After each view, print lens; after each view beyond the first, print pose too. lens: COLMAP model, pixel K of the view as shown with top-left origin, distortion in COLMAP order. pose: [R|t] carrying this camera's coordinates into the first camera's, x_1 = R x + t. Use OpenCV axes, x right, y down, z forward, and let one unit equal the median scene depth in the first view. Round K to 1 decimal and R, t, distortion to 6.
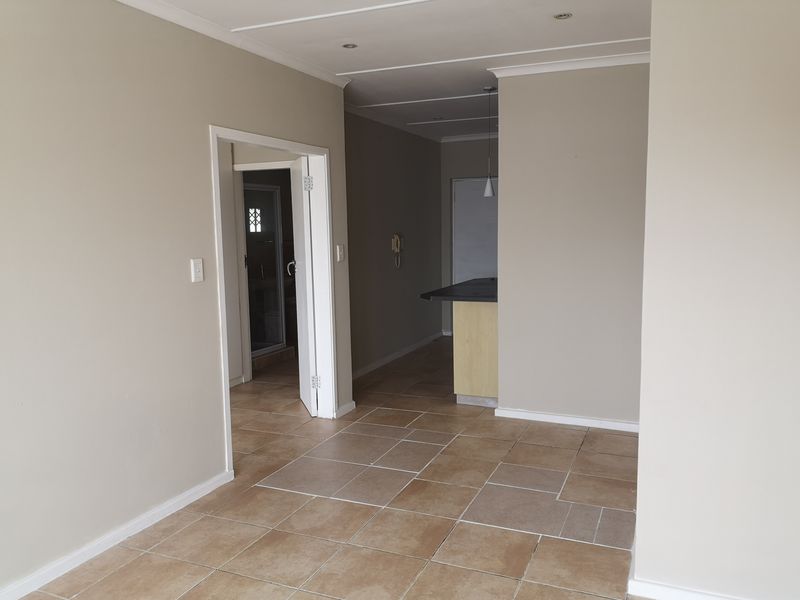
lens RADIAL K [[639.1, 0, 400.0], [0, 639.1, 300.0], [0, 0, 1]] dist [0.013543, -0.039128]
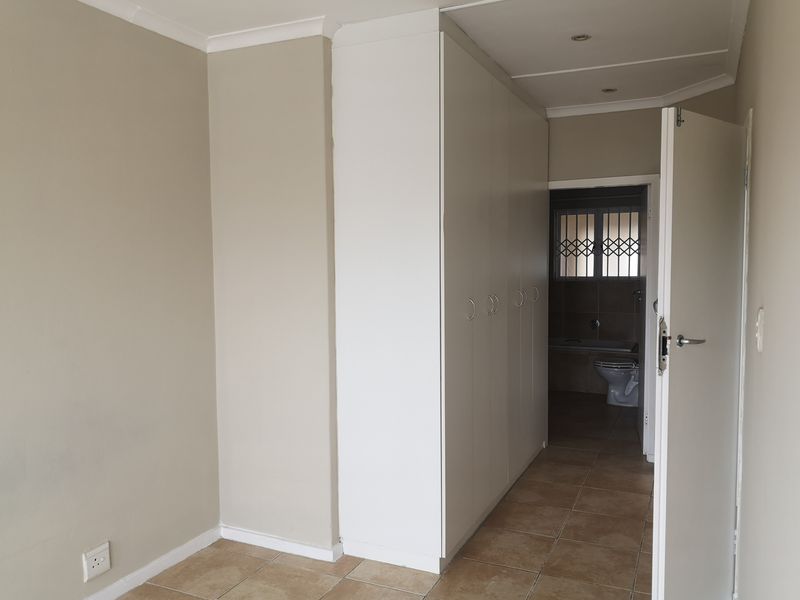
lens RADIAL K [[646.9, 0, 400.8], [0, 646.9, 297.1], [0, 0, 1]] dist [-0.005849, -0.005769]
pose [[0.999568, 0.010030, -0.027623, -0.465399], [-0.011871, 0.997661, -0.067317, -0.006361], [0.026883, 0.067616, 0.997349, 0.194399]]
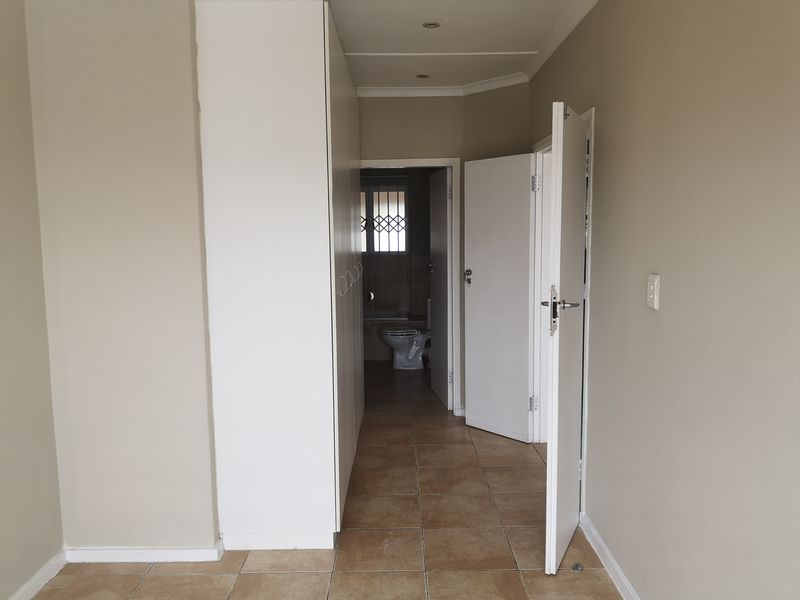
lens RADIAL K [[639.1, 0, 400.0], [0, 639.1, 300.0], [0, 0, 1]] dist [0.013543, -0.039128]
pose [[0.917185, -0.037052, 0.396734, -0.607453], [0.047759, 0.998712, -0.017137, -0.009986], [-0.395588, 0.034665, 0.917774, 0.225484]]
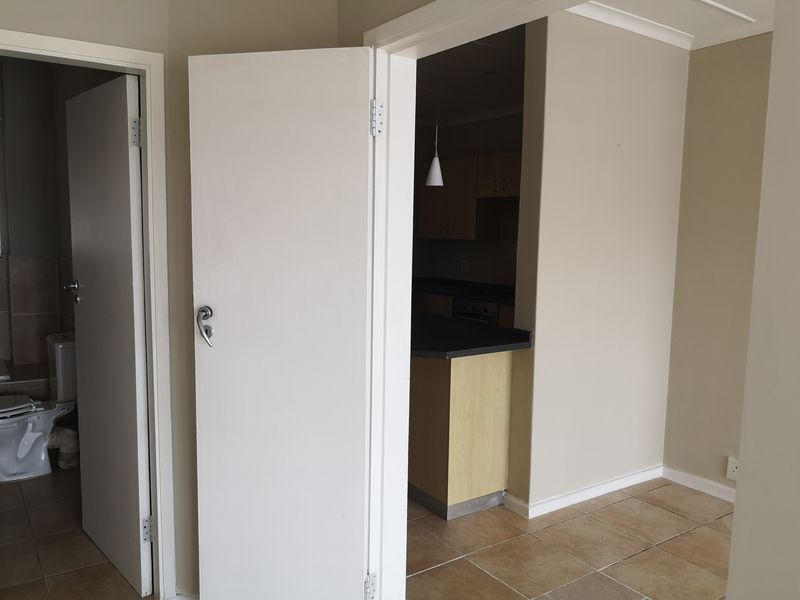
lens RADIAL K [[639.1, 0, 400.0], [0, 639.1, 300.0], [0, 0, 1]] dist [0.013543, -0.039128]
pose [[0.528720, -0.065737, 0.846247, -0.432725], [0.077638, 0.996562, 0.028907, -0.068515], [-0.845238, 0.050417, 0.532007, 0.694953]]
